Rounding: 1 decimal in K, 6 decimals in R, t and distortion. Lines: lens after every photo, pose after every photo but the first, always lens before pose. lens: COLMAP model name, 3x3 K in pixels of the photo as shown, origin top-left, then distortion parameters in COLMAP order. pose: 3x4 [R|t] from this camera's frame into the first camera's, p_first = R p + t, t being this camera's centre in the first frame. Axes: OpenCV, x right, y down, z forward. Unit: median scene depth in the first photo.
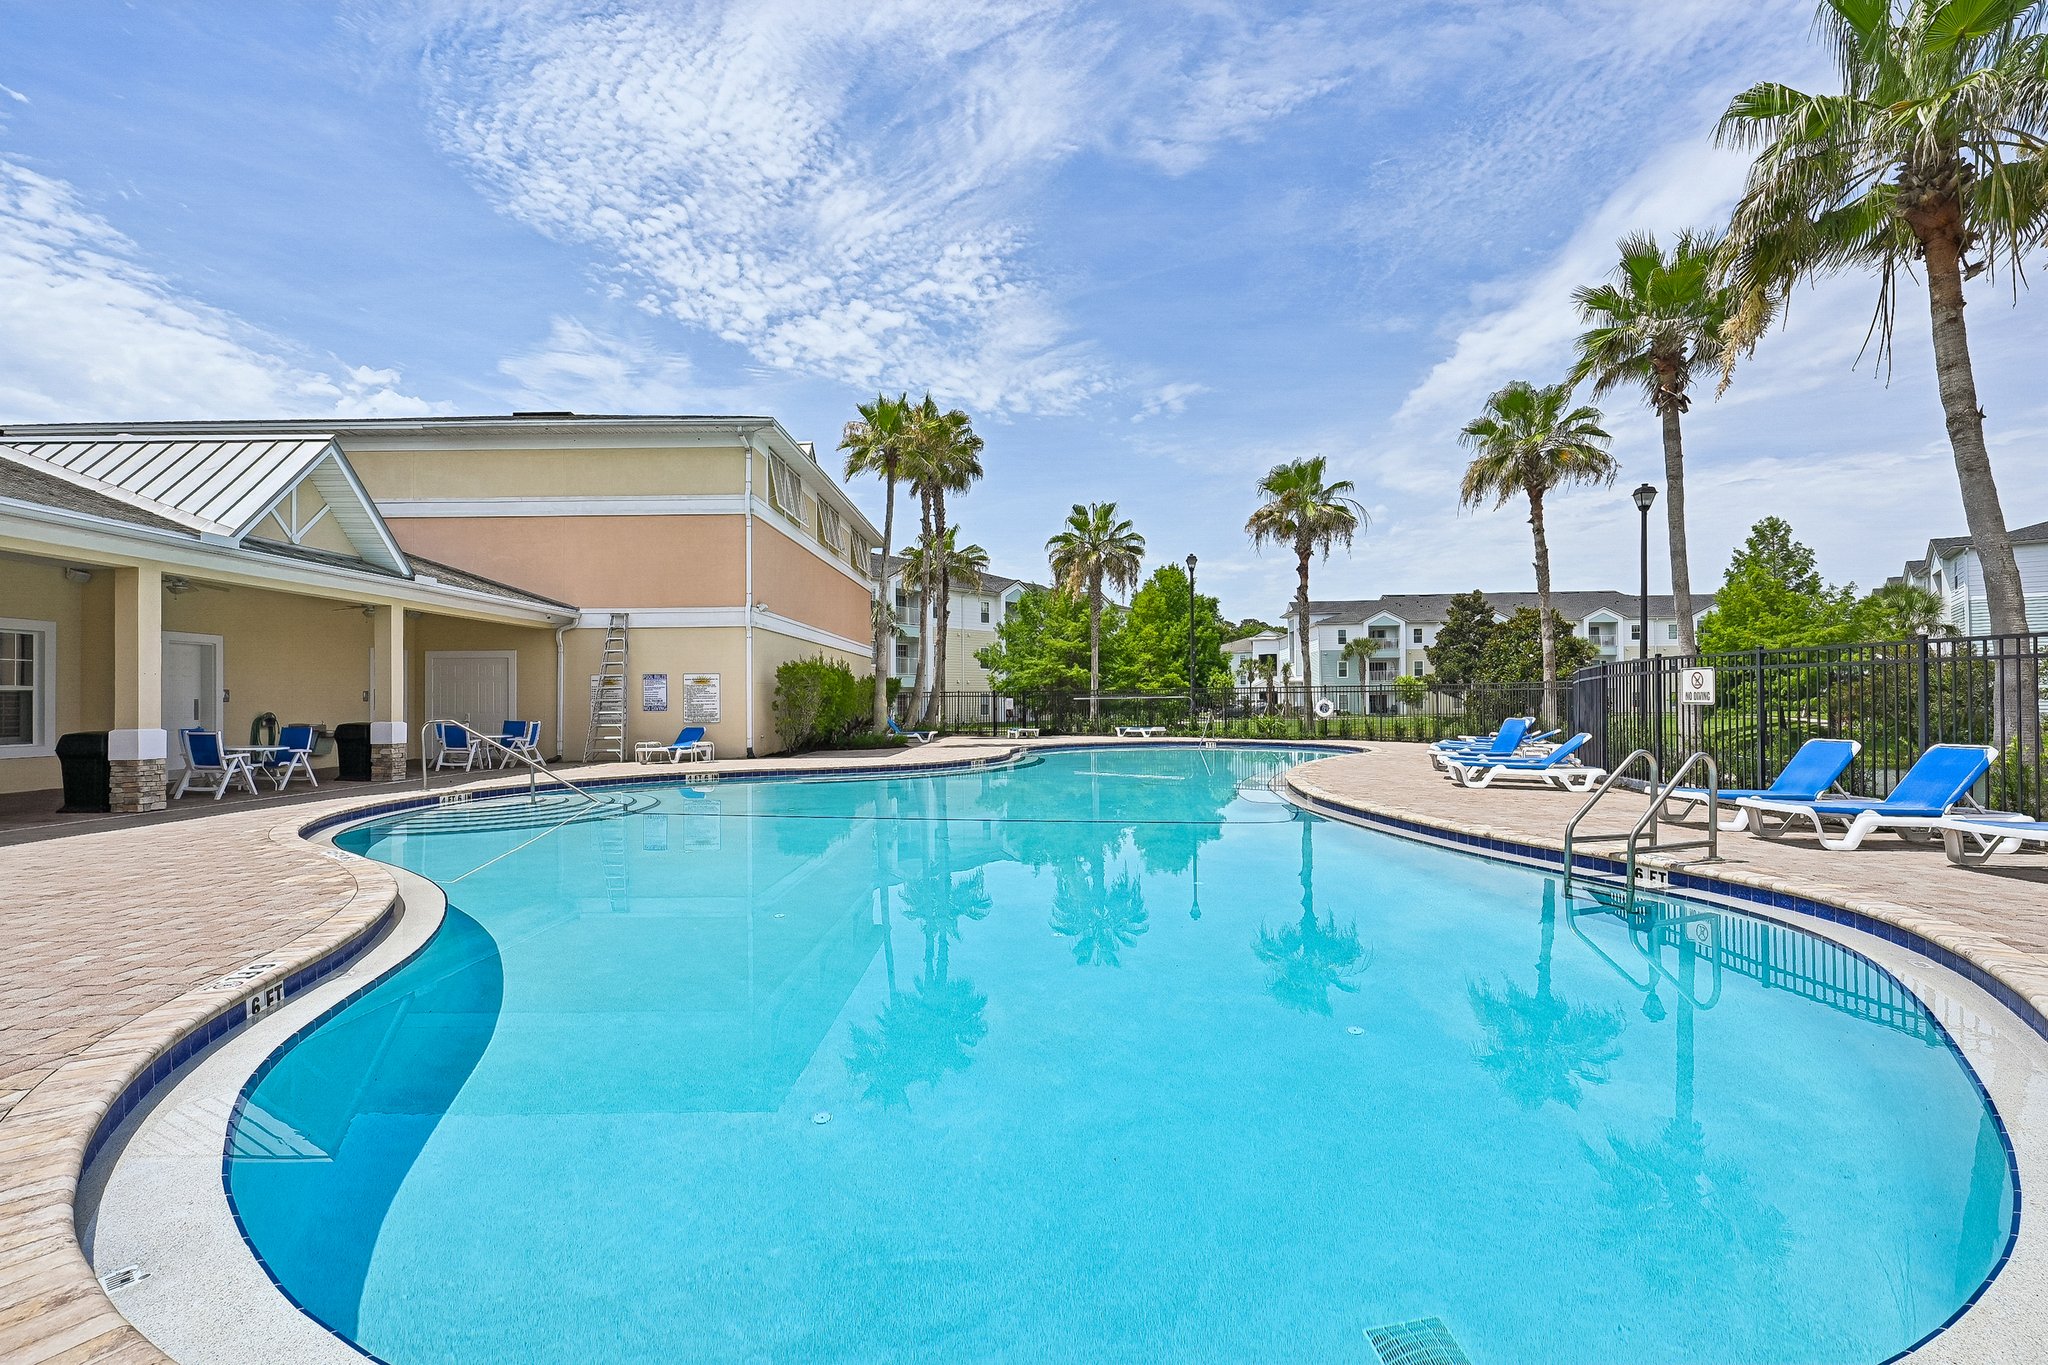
lens RADIAL K [[929.2, 0, 1029.3], [0, 929.2, 676.0], [0, 0, 1]] dist [-0.000486, 0.000309]
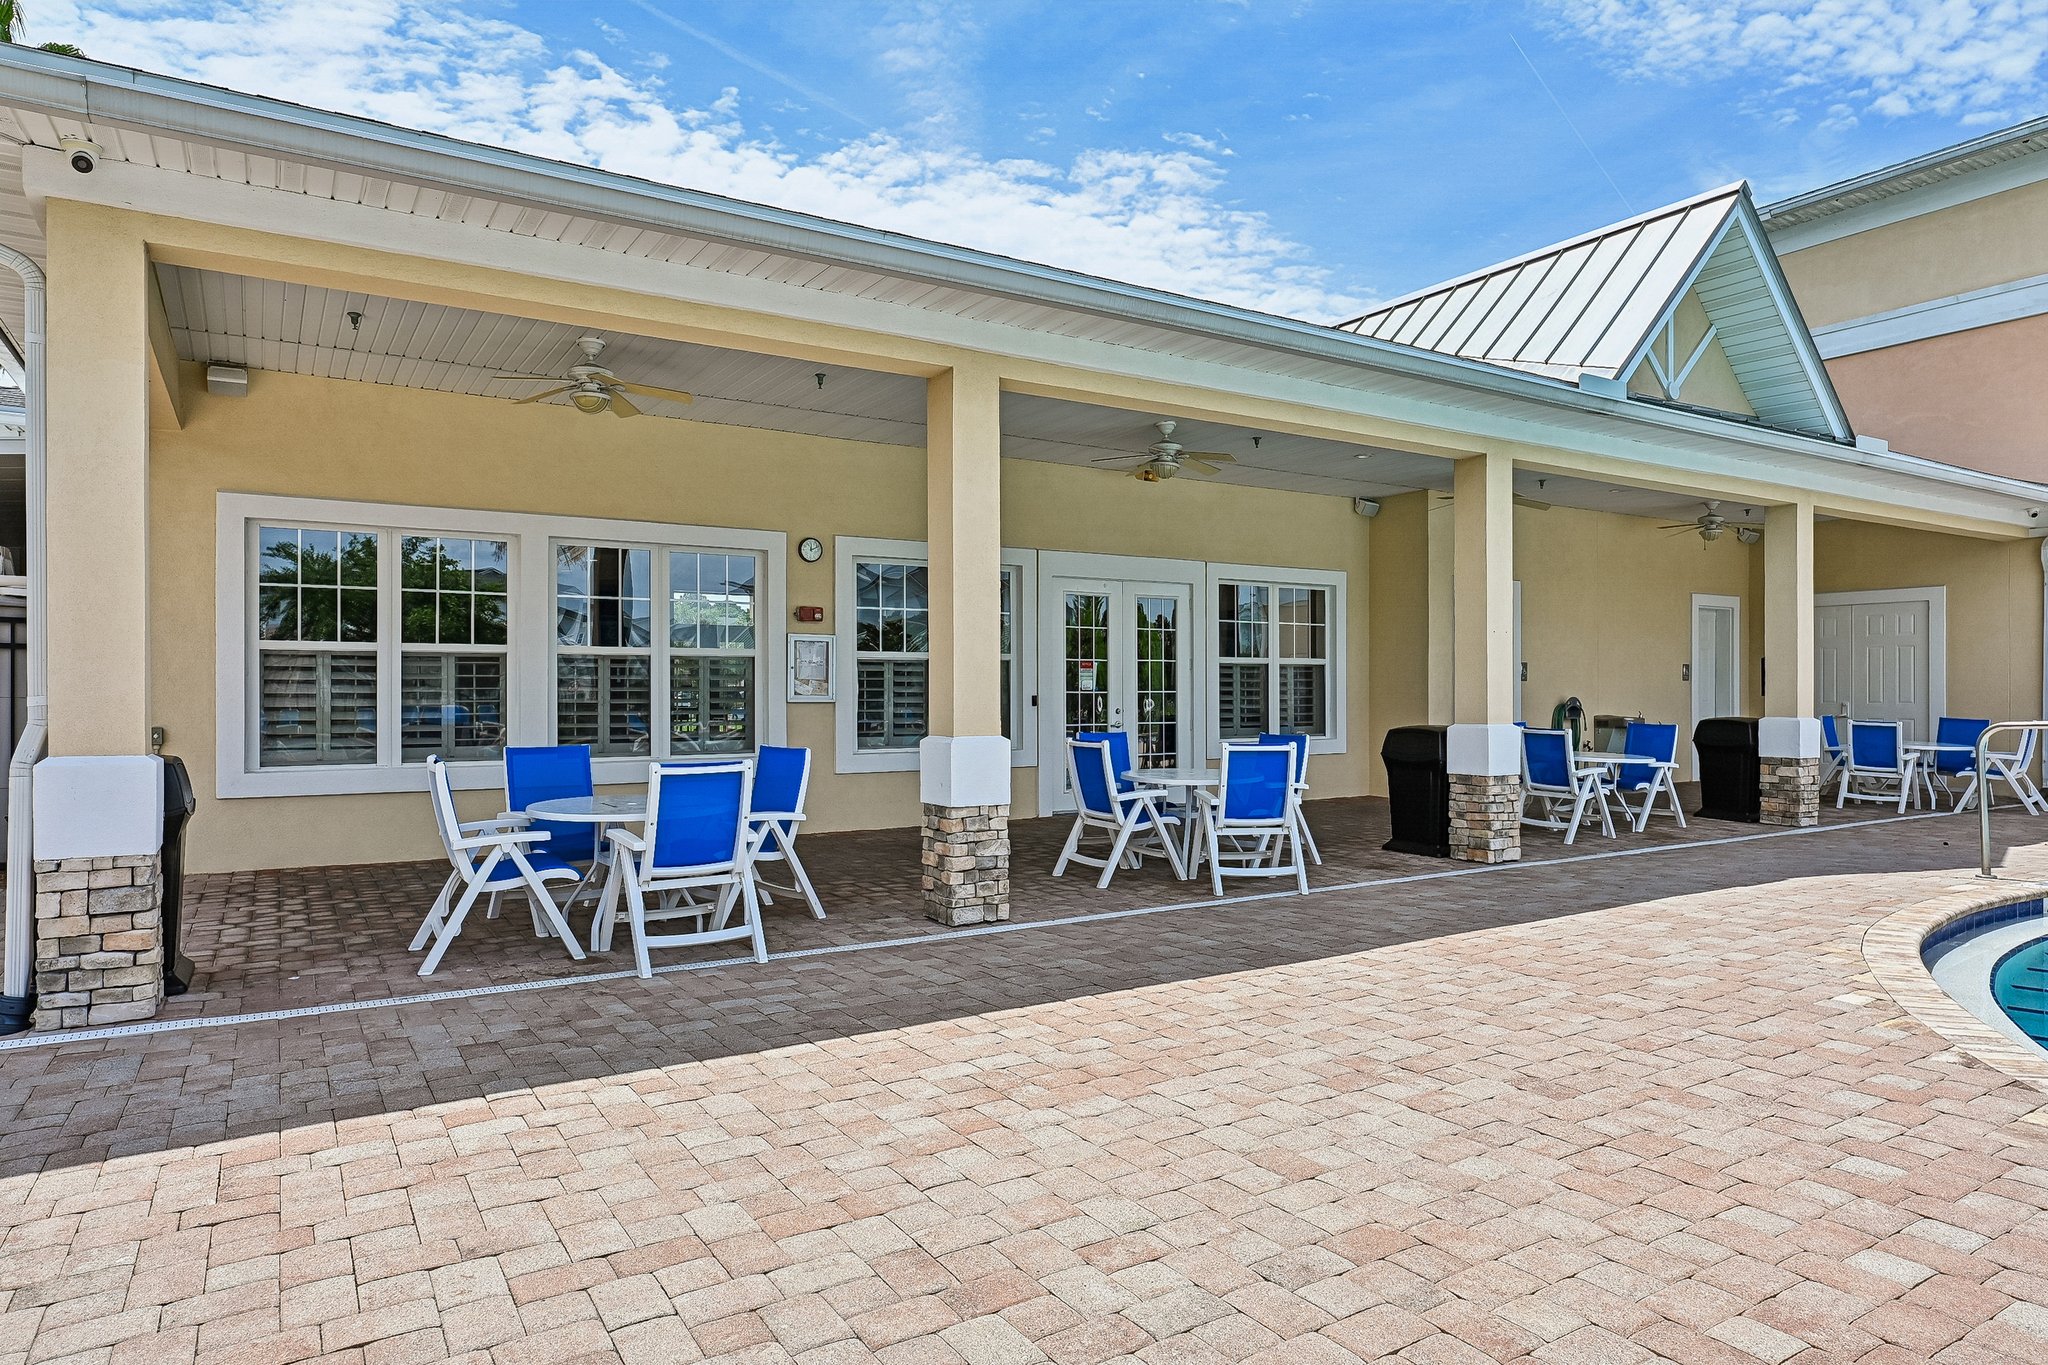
lens RADIAL K [[1171.7, 0, 1023.9], [0, 1171.7, 681.7], [0, 0, 1]] dist [-0.000294, 0.000015]
pose [[0.531008, 0.005640, -0.847348, -0.392225], [0.018129, 0.999673, 0.018015, 0.008320], [0.847173, -0.024927, 0.530733, 0.283760]]
